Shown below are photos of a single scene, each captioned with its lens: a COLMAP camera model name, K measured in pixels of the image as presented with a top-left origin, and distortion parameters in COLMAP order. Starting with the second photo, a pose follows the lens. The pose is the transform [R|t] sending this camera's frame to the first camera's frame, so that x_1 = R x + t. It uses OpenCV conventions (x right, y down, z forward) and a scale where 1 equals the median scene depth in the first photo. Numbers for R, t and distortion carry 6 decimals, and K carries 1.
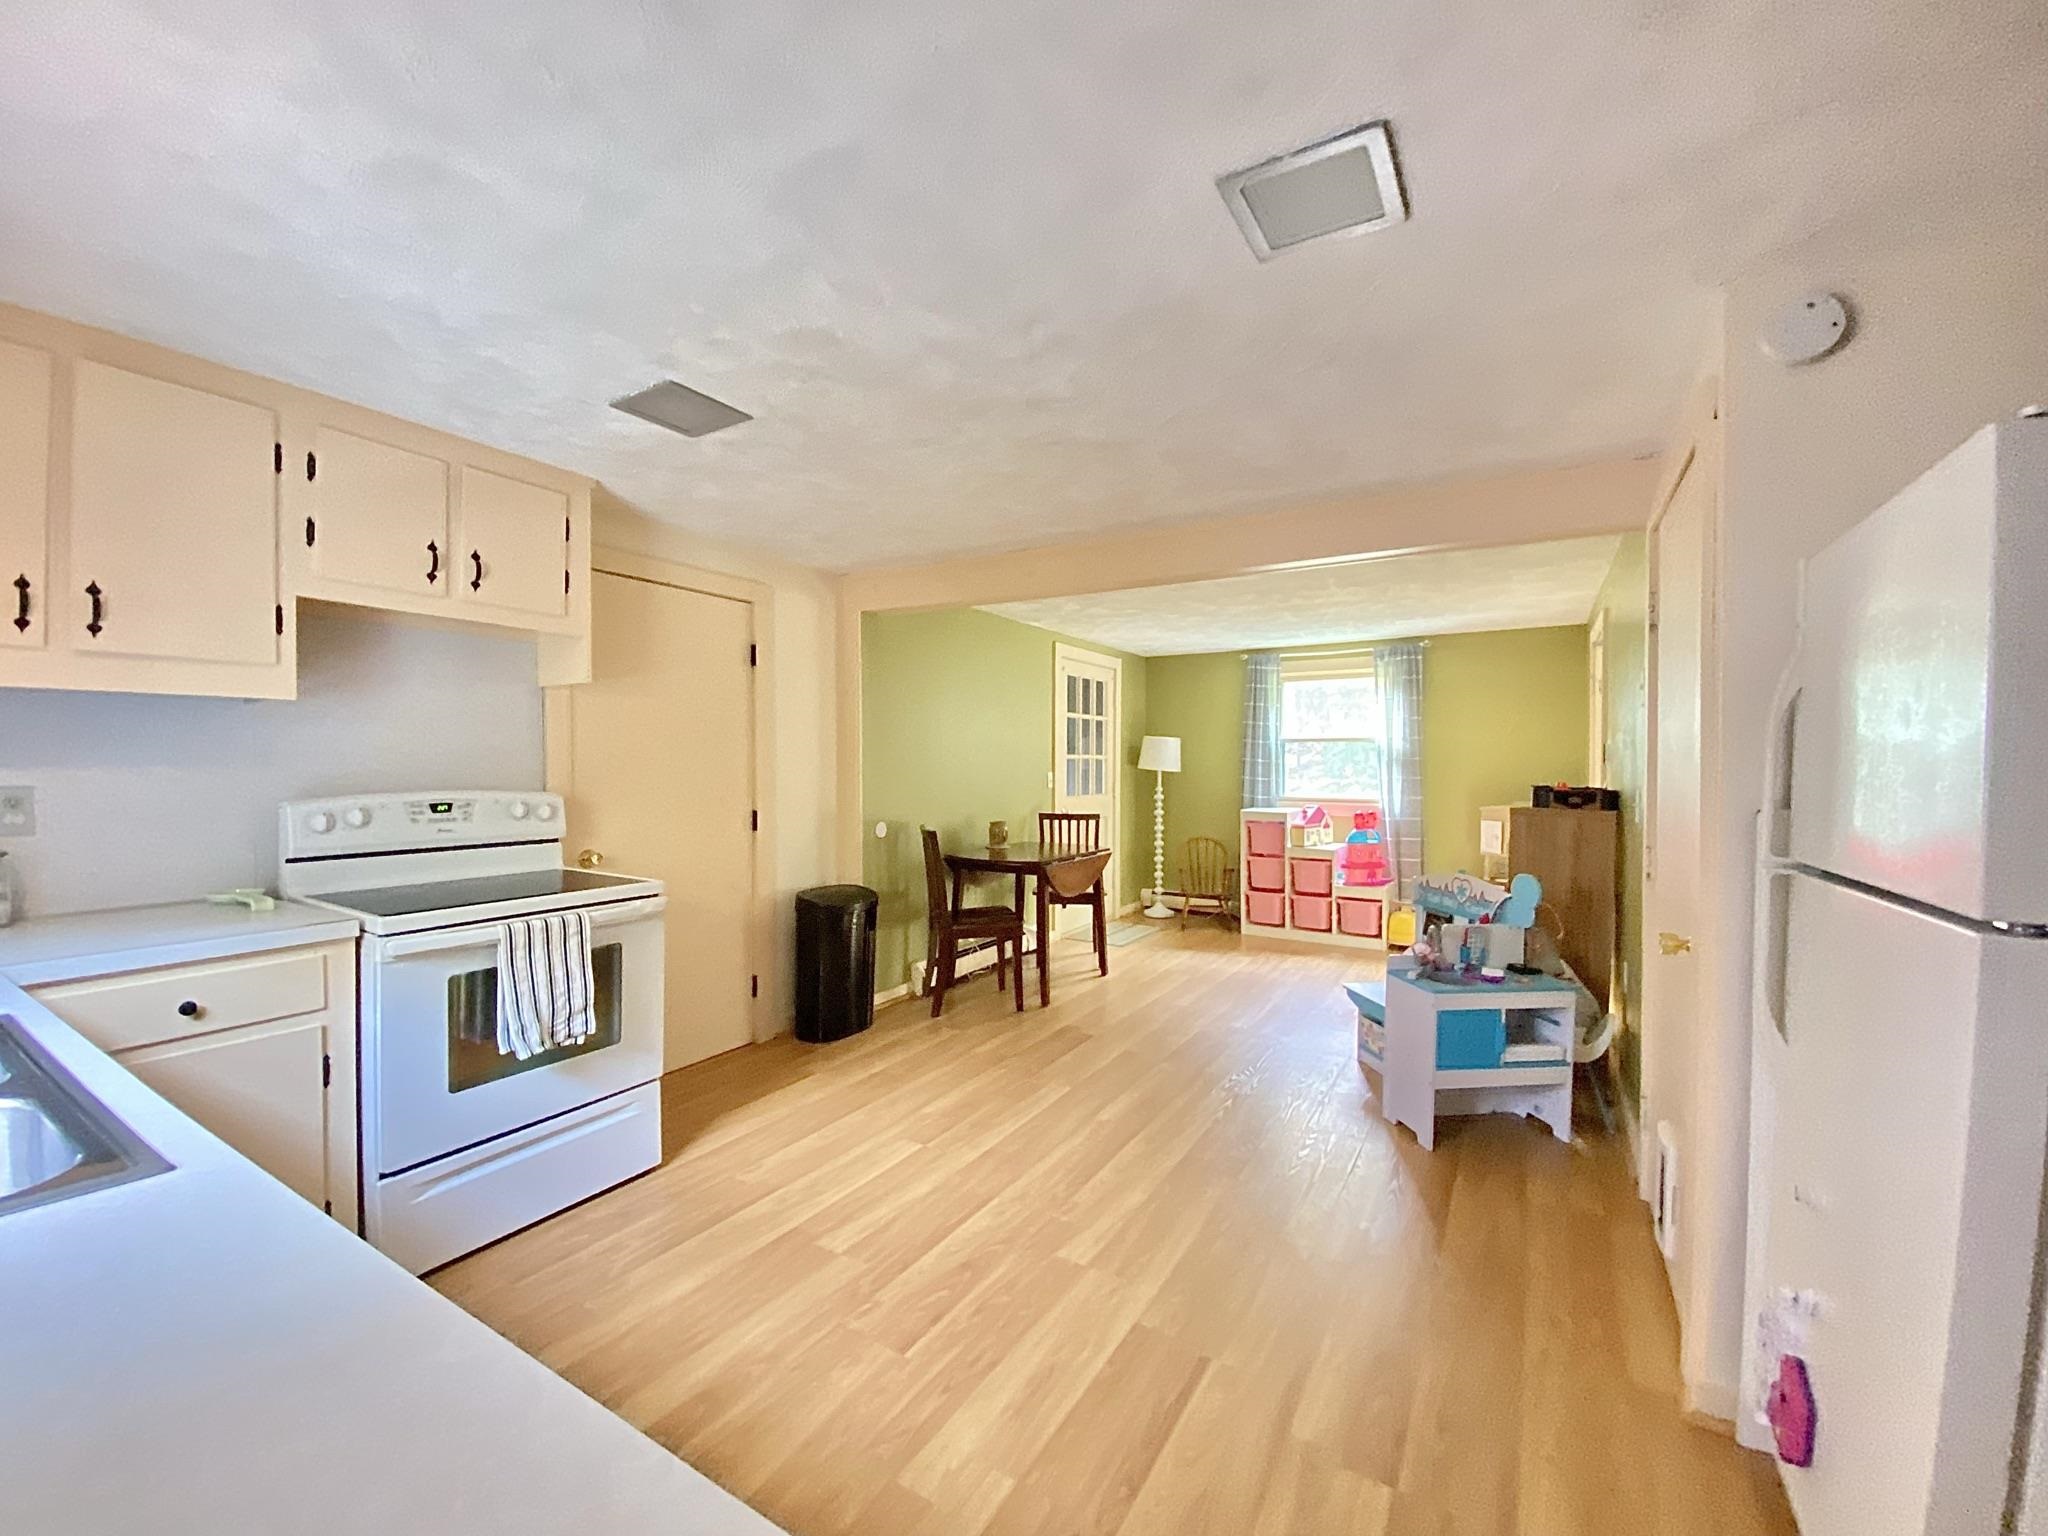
lens RADIAL K [[820.4, 0, 1024.8], [0, 820.4, 766.7], [0, 0, 1]] dist [-0.002243, -0.000361]
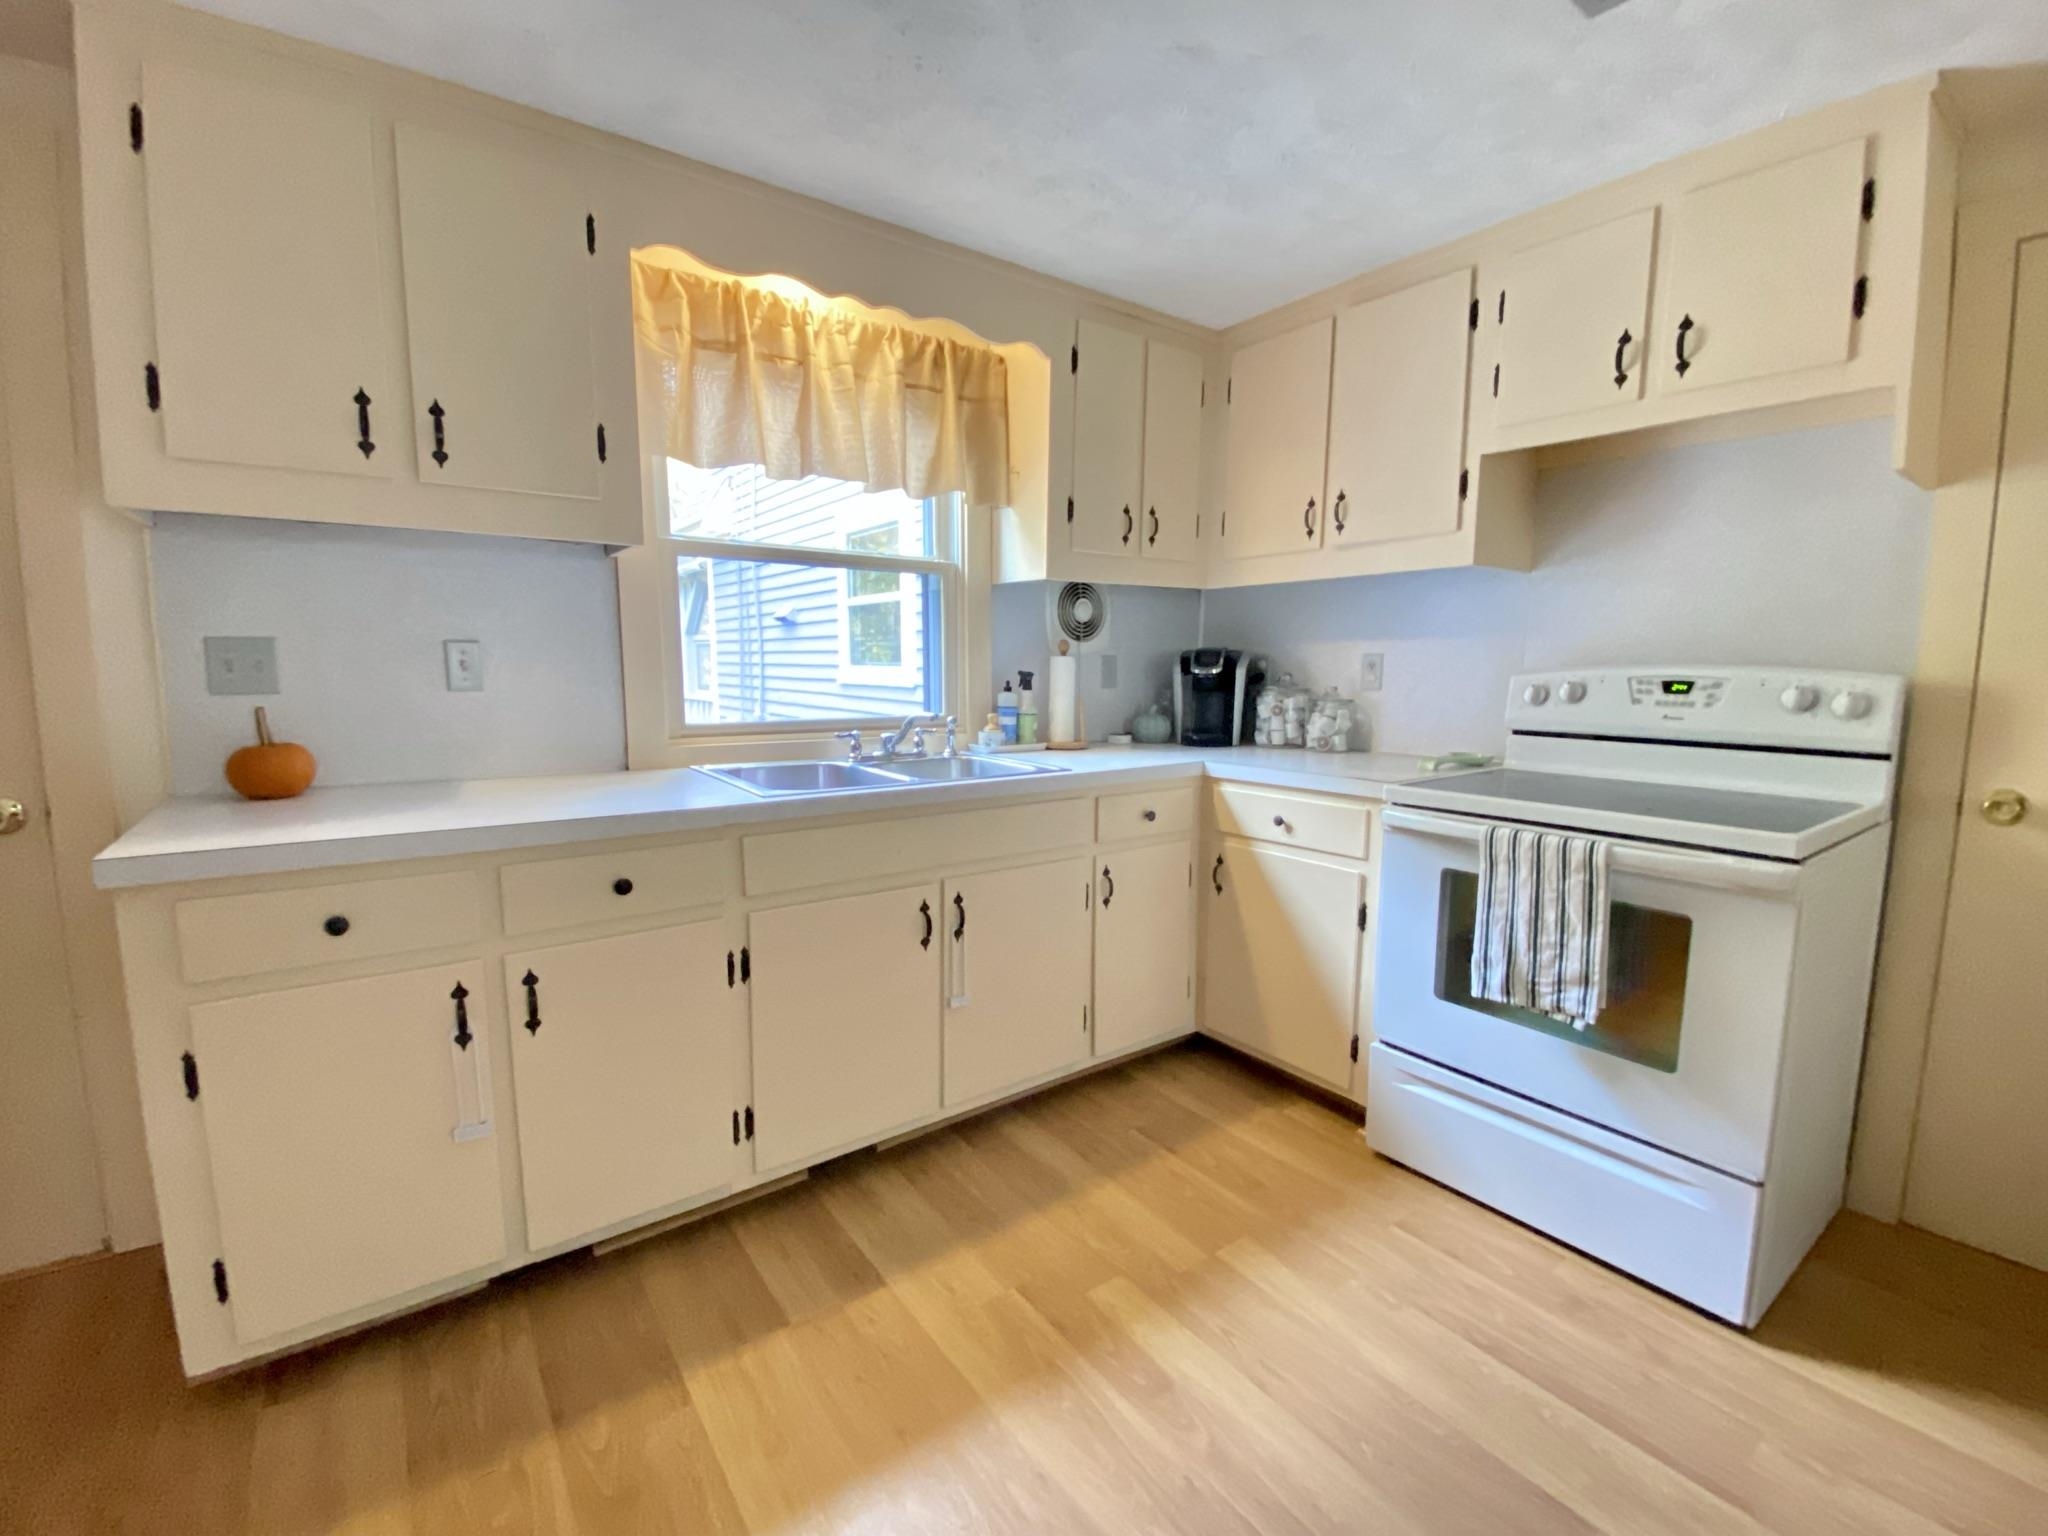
lens RADIAL K [[876.5, 0, 1026.5], [0, 876.5, 769.1], [0, 0, 1]] dist [-0.004007, -0.000405]
pose [[-0.362797, 0.109550, -0.925407, 0.278798], [-0.011906, 0.992440, 0.122153, 0.037560], [0.931792, 0.055335, -0.358750, 0.817468]]
